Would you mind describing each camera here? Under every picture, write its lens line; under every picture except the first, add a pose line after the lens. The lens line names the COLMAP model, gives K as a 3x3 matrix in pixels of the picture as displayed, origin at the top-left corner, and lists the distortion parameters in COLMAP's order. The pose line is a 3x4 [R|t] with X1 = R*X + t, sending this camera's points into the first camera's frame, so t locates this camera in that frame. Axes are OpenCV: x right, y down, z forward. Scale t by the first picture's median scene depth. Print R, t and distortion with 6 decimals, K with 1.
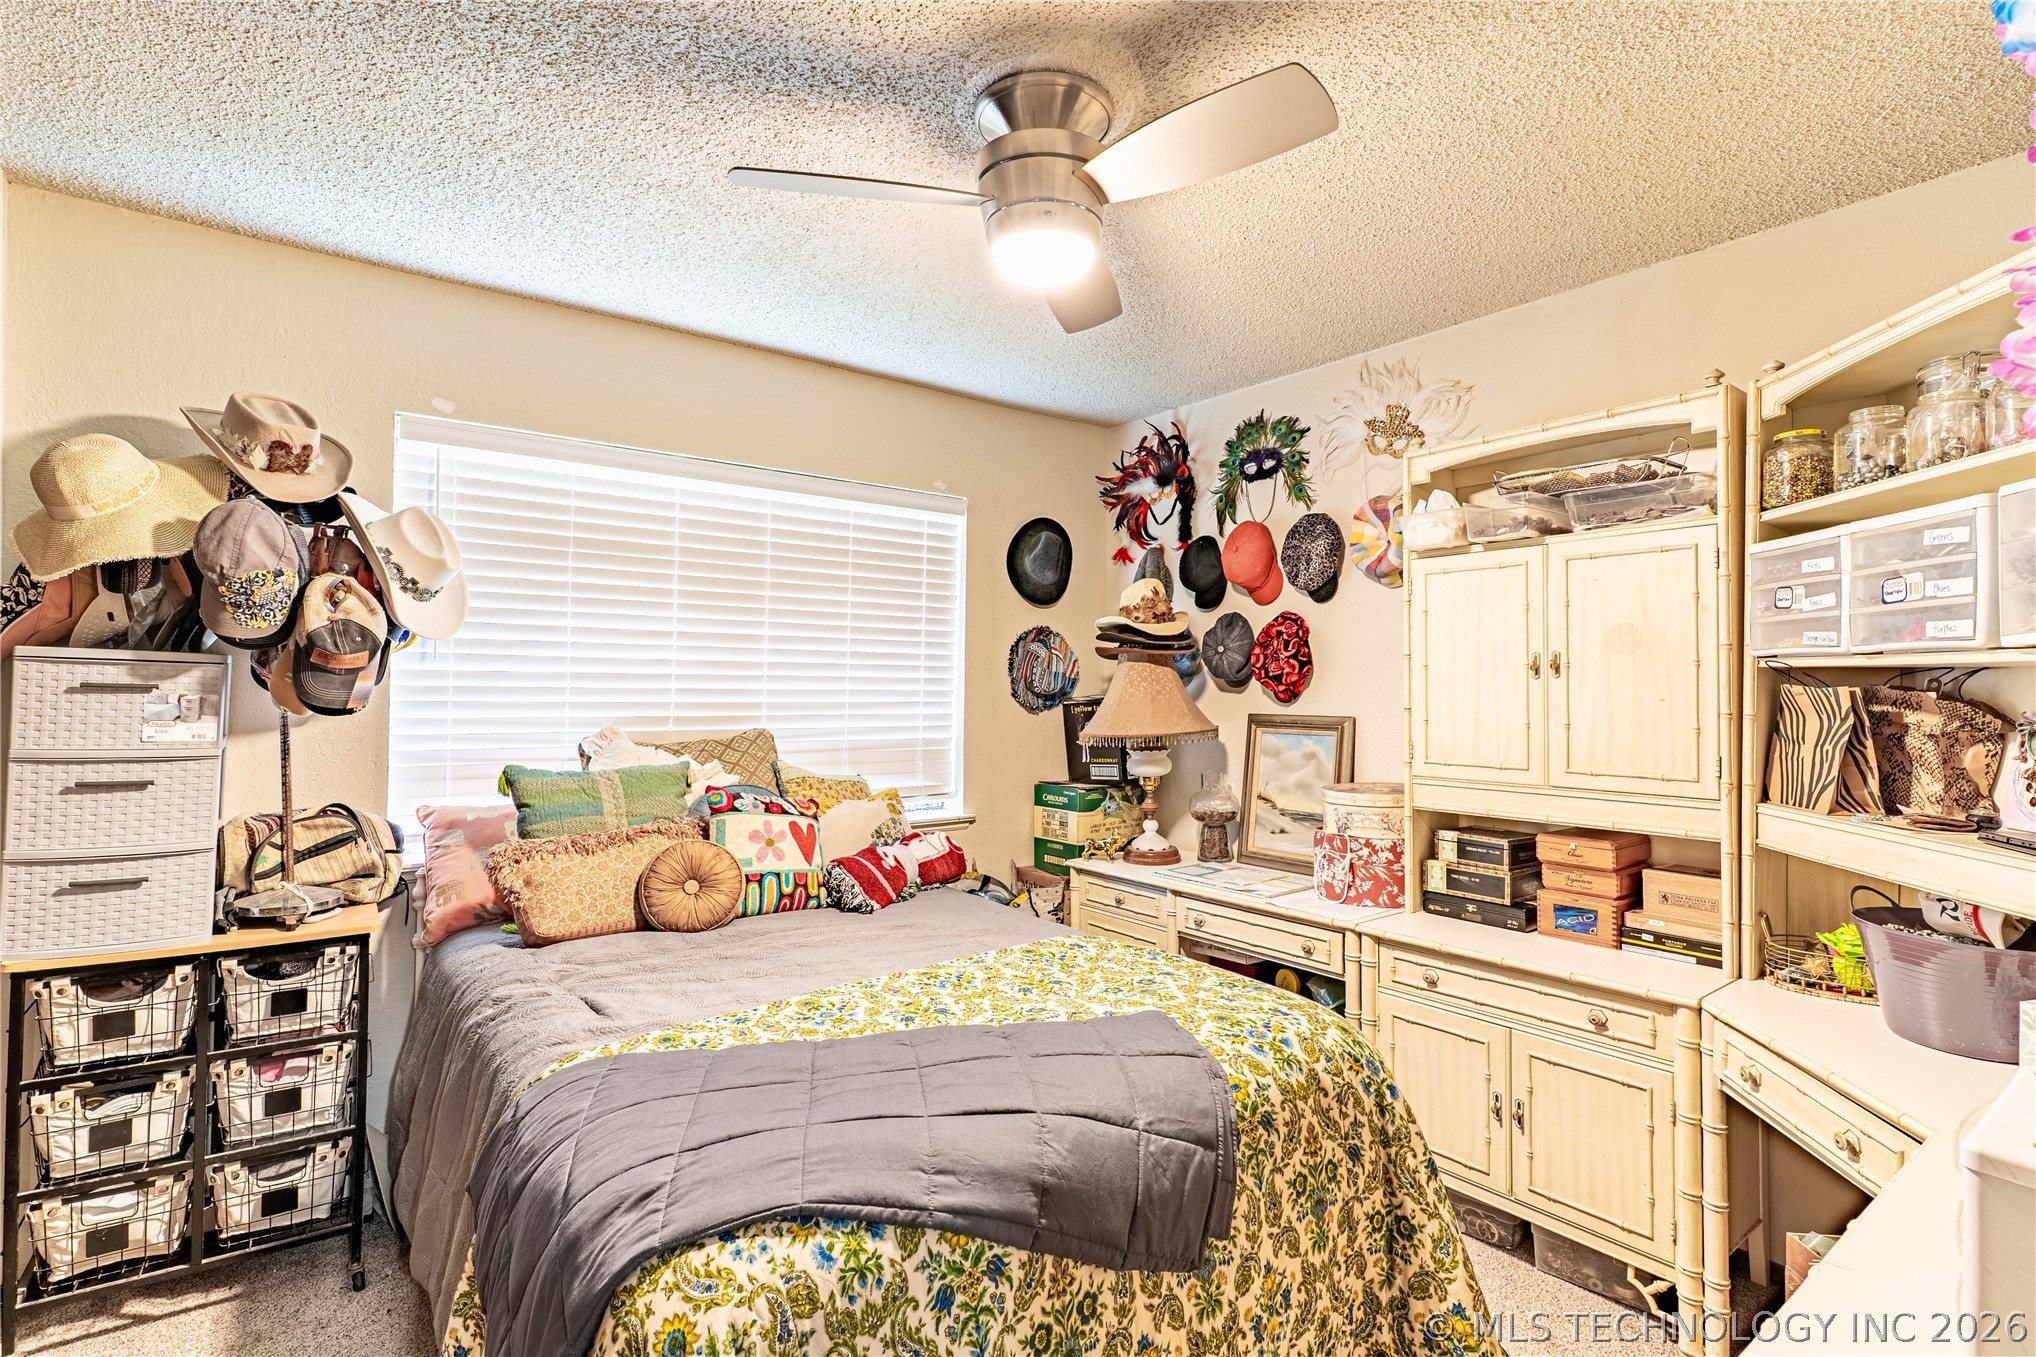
lens RADIAL K [[965.0, 0, 1013.2], [0, 965.0, 673.5], [0, 0, 1]] dist [0.005258, -0.001369]
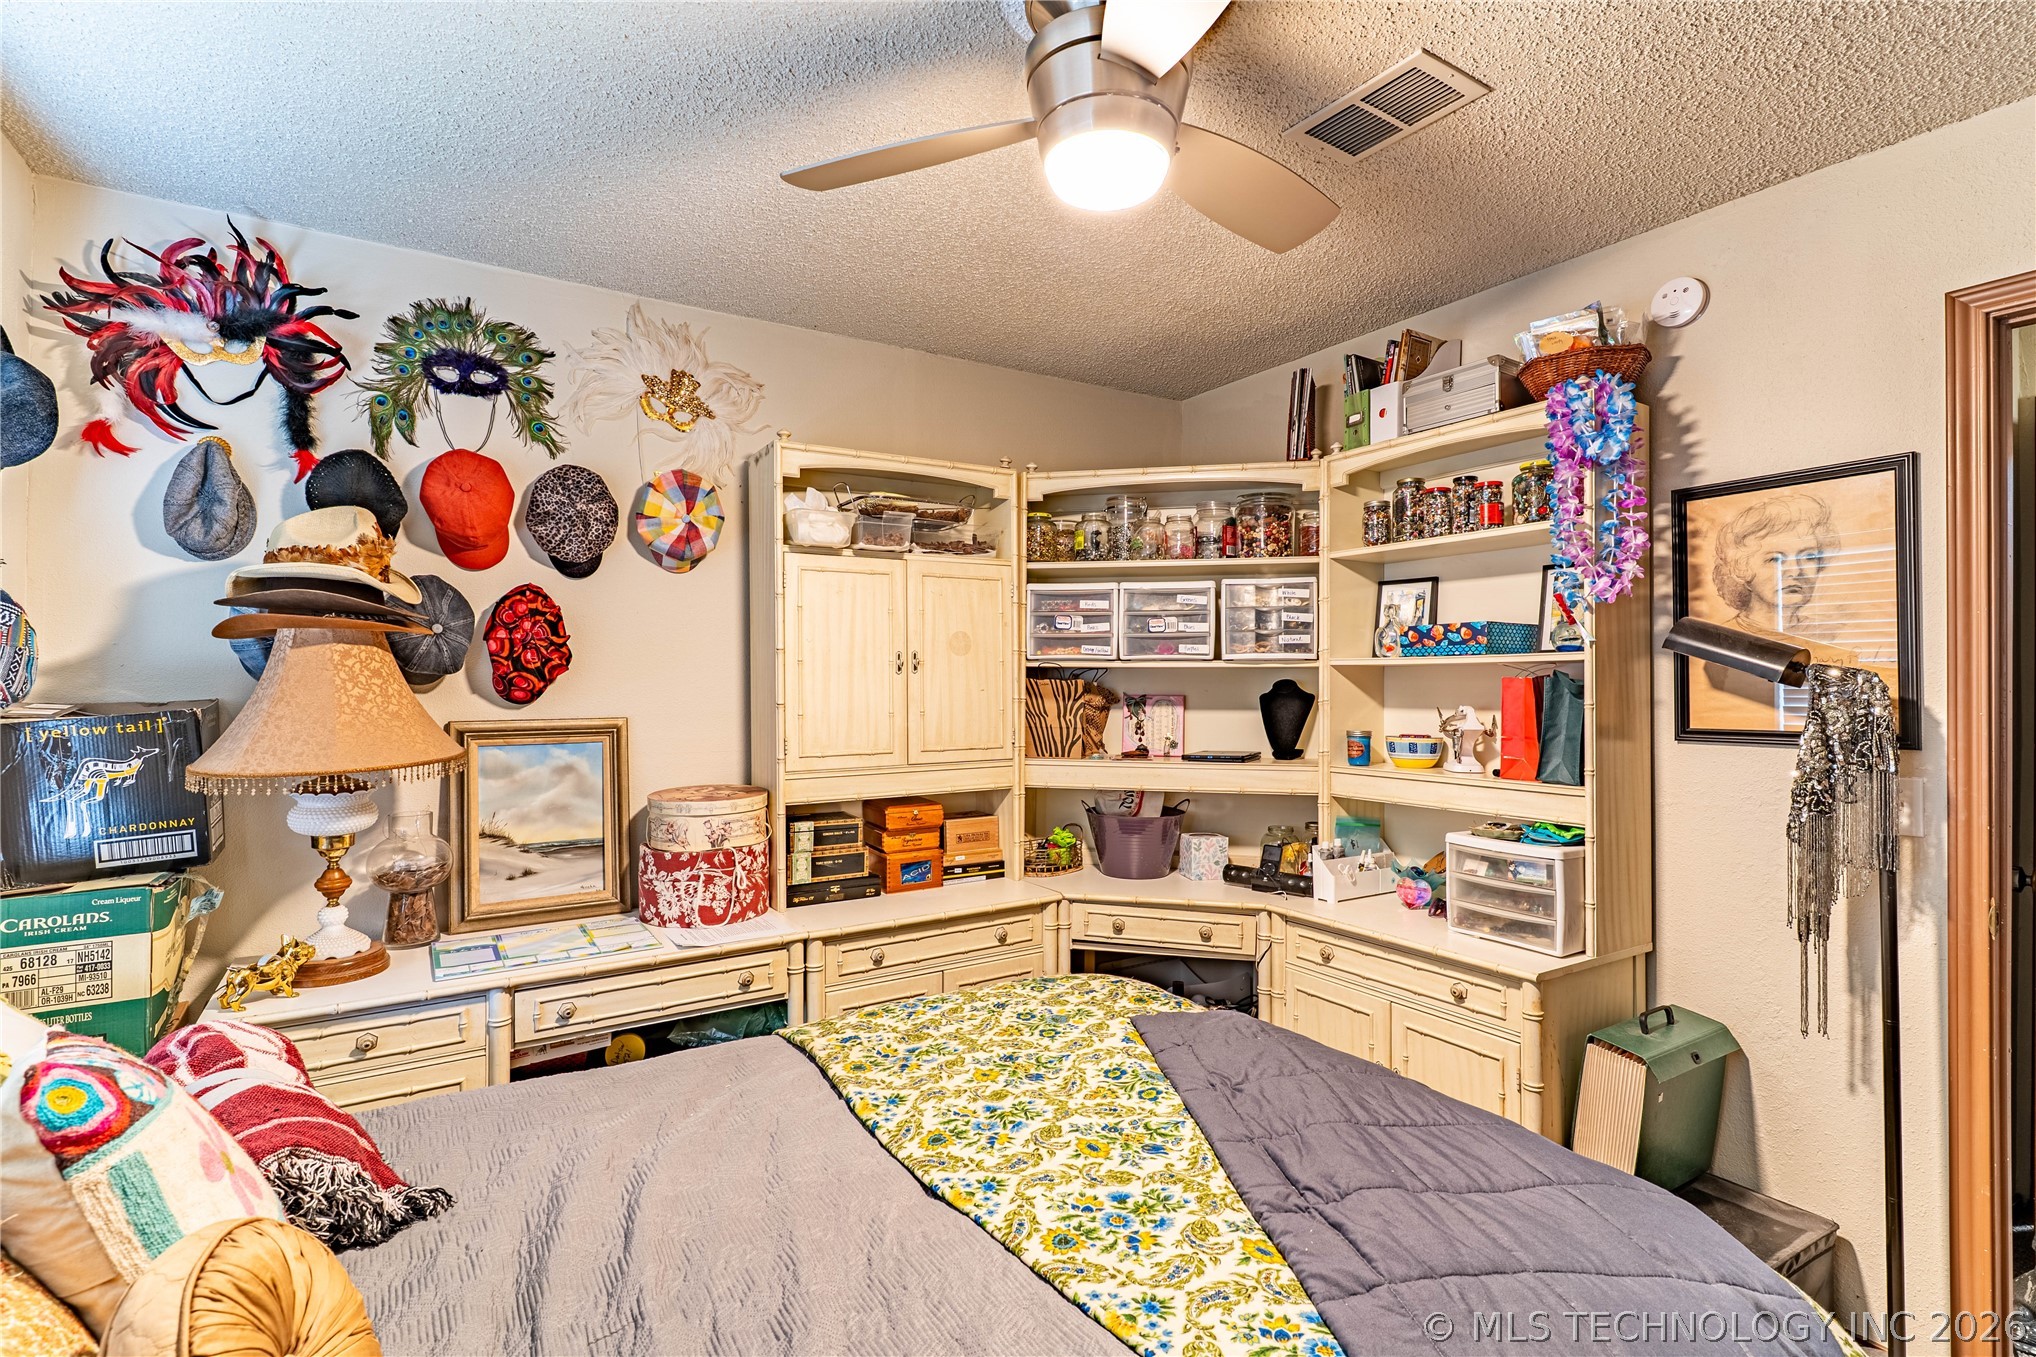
lens RADIAL K [[965.0, 0, 1018.0], [0, 965.0, 679.6], [0, 0, 1]] dist [0.005258, -0.001369]
pose [[0.095056, -0.007927, 0.995440, -0.483375], [-0.010115, 0.999909, 0.008928, 0.000146], [-0.995420, -0.010918, 0.094968, 0.597926]]
